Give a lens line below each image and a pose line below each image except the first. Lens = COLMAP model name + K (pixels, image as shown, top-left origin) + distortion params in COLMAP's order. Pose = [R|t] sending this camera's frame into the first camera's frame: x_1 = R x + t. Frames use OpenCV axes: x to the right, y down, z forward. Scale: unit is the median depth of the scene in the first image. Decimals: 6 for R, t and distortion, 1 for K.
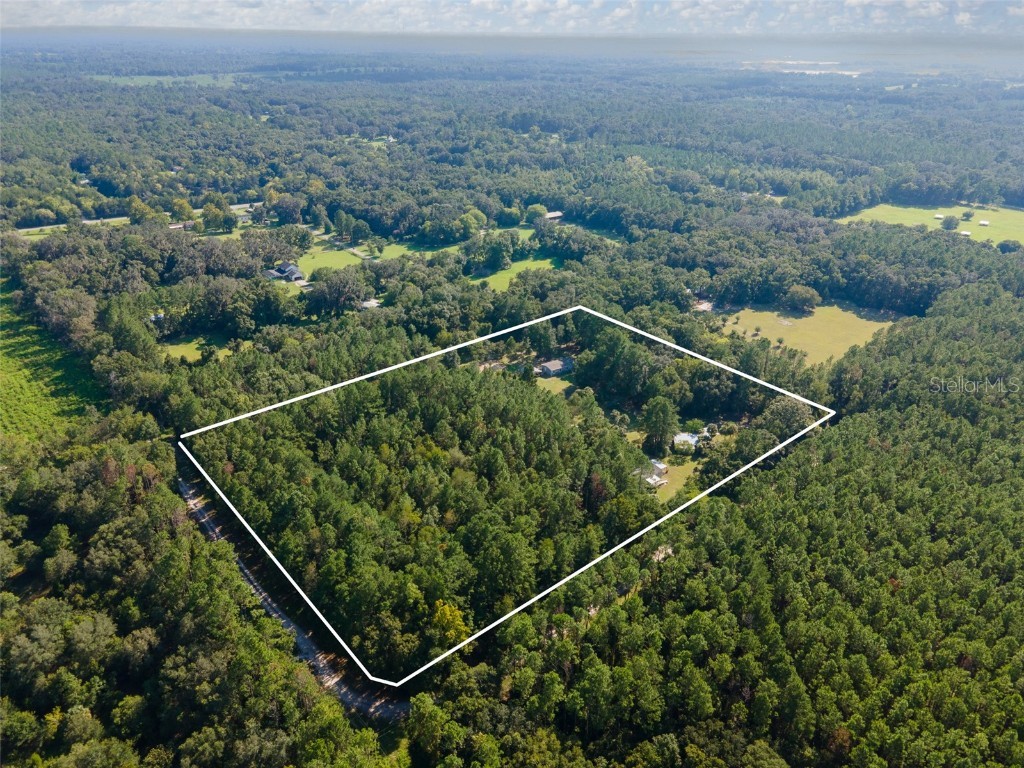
lens RADIAL K [[766.3, 0, 512.0], [0, 766.3, 384.0], [0, 0, 1]] dist [0.039543, 0.004679]
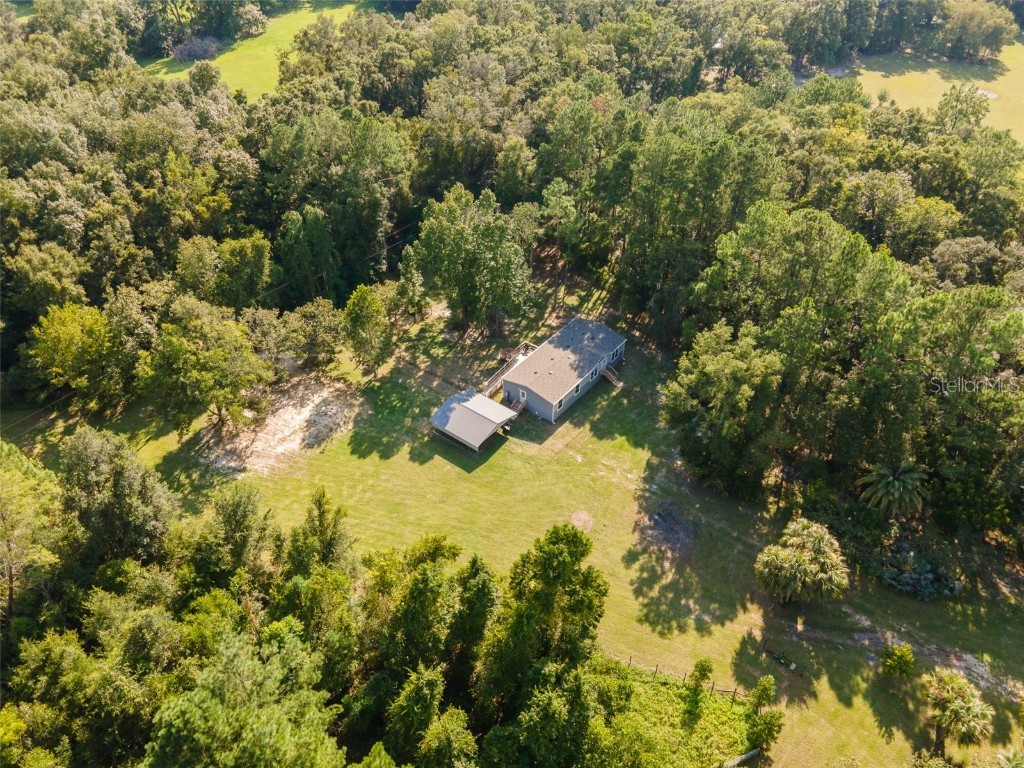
lens RADIAL K [[766.3, 0, 512.0], [0, 766.3, 384.0], [0, 0, 1]] dist [0.039543, 0.004679]
pose [[0.949117, -0.205400, 0.238720, -0.019469], [0.137161, 0.951967, 0.273762, -0.087331], [-0.283485, -0.227089, 0.931701, 0.693917]]
